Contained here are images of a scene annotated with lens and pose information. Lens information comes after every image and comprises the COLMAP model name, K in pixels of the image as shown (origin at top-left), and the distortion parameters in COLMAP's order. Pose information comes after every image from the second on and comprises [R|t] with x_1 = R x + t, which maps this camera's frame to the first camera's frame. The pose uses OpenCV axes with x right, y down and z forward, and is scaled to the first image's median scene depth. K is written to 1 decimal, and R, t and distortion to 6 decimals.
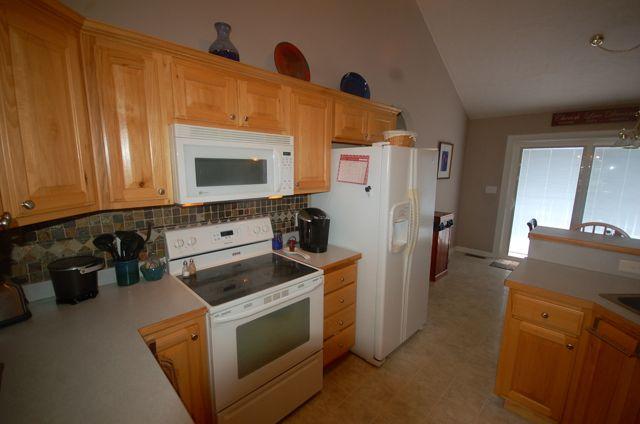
lens RADIAL K [[283.2, 0, 319.1], [0, 283.2, 215.1], [0, 0, 1]] dist [0.000516, -0.000130]
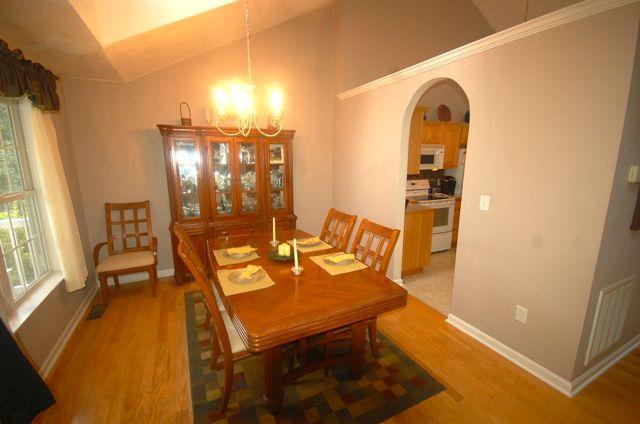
lens RADIAL K [[283.2, 0, 319.1], [0, 283.2, 215.1], [0, 0, 1]] dist [0.000516, -0.000130]
pose [[0.947522, 0.055539, -0.314830, -0.291677], [-0.048394, 0.998363, 0.030473, 0.288139], [0.316007, -0.013638, 0.948659, -1.580782]]
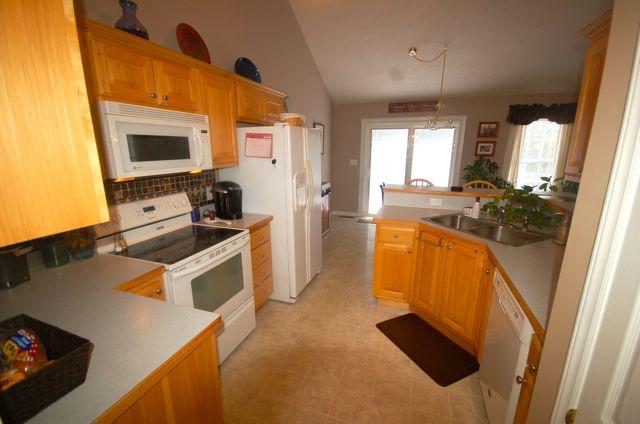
lens RADIAL K [[283.2, 0, 319.1], [0, 283.2, 215.1], [0, 0, 1]] dist [0.000516, -0.000130]
pose [[0.902384, -0.113499, 0.415718, -0.185182], [0.085345, 0.992654, 0.085758, 0.047844], [-0.422397, -0.041908, 0.905442, -0.193060]]
